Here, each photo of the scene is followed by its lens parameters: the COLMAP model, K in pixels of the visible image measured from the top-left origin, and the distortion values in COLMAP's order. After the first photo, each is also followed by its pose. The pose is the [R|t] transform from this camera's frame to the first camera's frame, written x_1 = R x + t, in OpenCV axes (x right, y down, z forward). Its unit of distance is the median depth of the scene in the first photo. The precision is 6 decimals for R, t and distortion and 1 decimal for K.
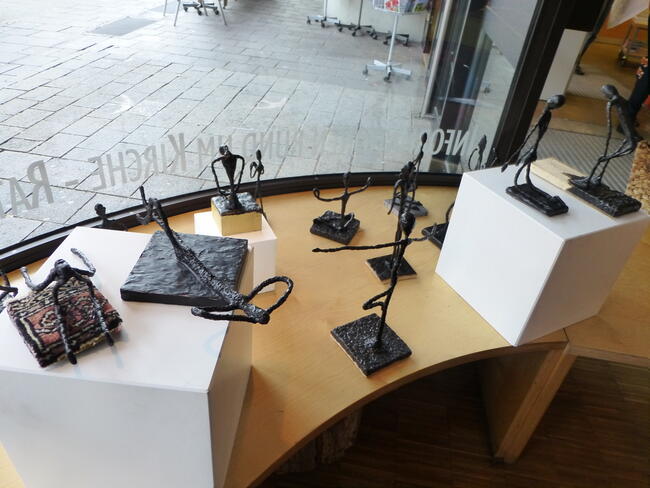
lens RADIAL K [[465.7, 0, 325.0], [0, 465.7, 244.0], [0, 0, 1]] dist [-0.051264, 0.033574]
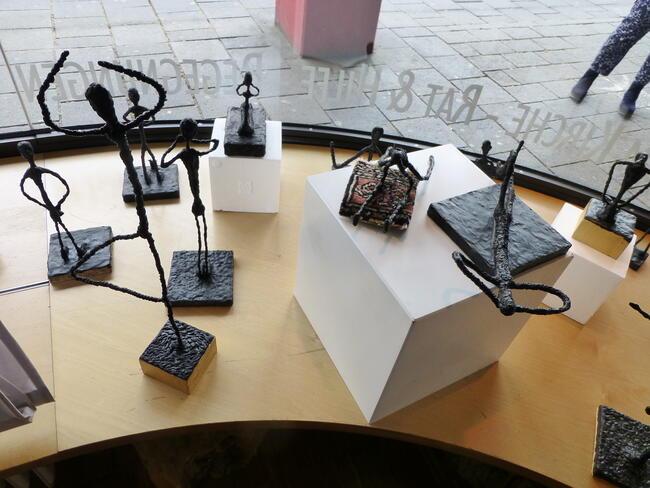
lens RADIAL K [[465.7, 0, 325.0], [0, 465.7, 244.0], [0, 0, 1]] dist [-0.051264, 0.033574]
pose [[0.522147, 0.594914, -0.611098, 0.127590], [-0.548626, 0.782898, 0.293396, -0.010153], [0.652972, 0.182068, 0.735172, 0.046105]]
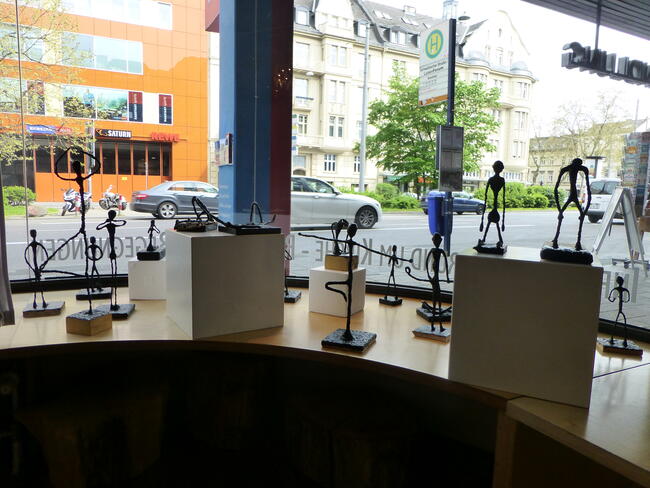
lens RADIAL K [[465.7, 0, 325.0], [0, 465.7, 244.0], [0, 0, 1]] dist [-0.051264, 0.033574]
pose [[0.579598, 0.009038, -0.814853, 1.228278], [-0.437798, 0.846831, -0.302010, 0.432965], [0.687313, 0.531785, 0.494778, 0.178331]]
